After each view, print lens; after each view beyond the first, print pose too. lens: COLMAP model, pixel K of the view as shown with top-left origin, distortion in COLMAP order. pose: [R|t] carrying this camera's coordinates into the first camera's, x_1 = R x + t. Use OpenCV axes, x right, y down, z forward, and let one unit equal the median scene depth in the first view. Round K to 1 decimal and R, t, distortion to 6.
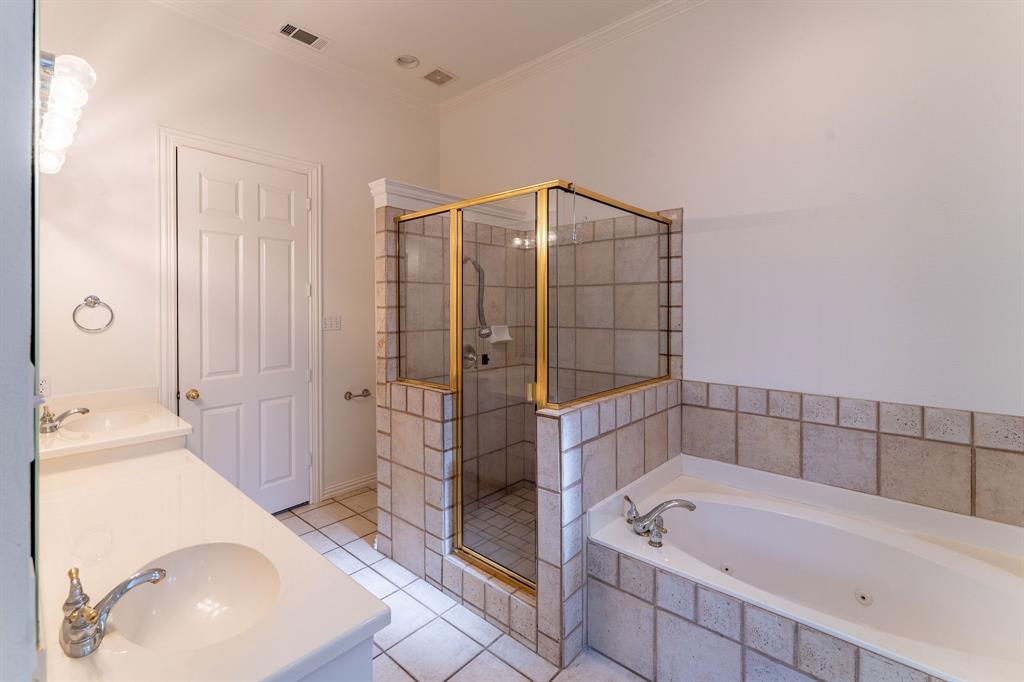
lens RADIAL K [[419.5, 0, 510.9], [0, 419.5, 320.2], [0, 0, 1]] dist [0.000488, -0.000086]
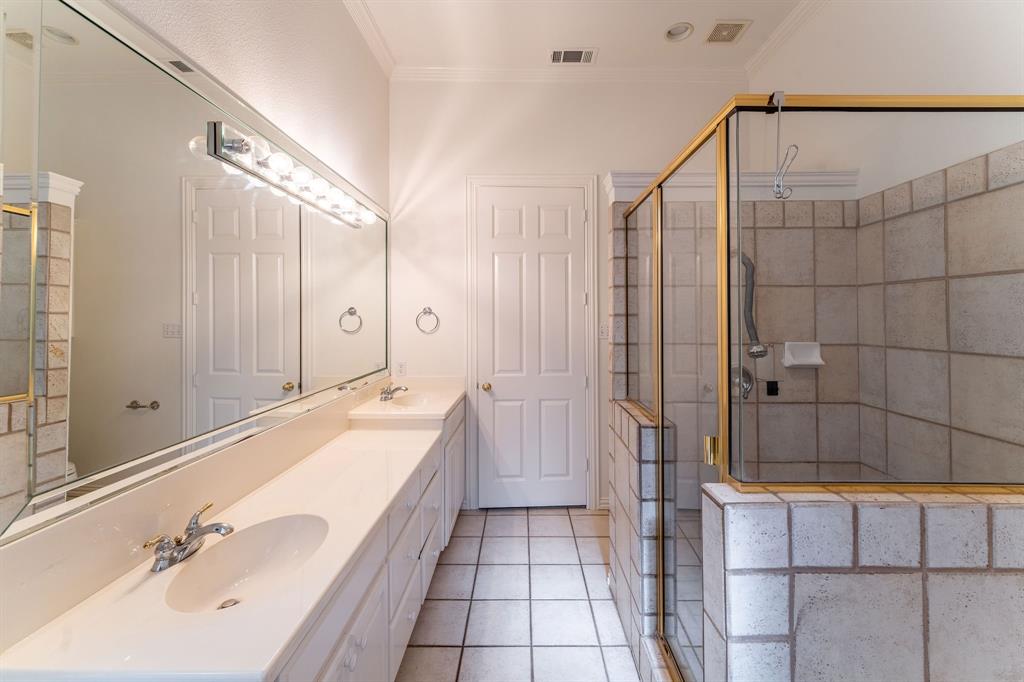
lens RADIAL K [[418.3, 0, 515.4], [0, 418.3, 318.0], [0, 0, 1]] dist [0.000498, -0.000528]
pose [[0.686234, 0.004544, -0.727367, 0.201878], [-0.023623, 0.999592, -0.016042, -0.005881], [0.726998, 0.028191, 0.686061, 0.237823]]
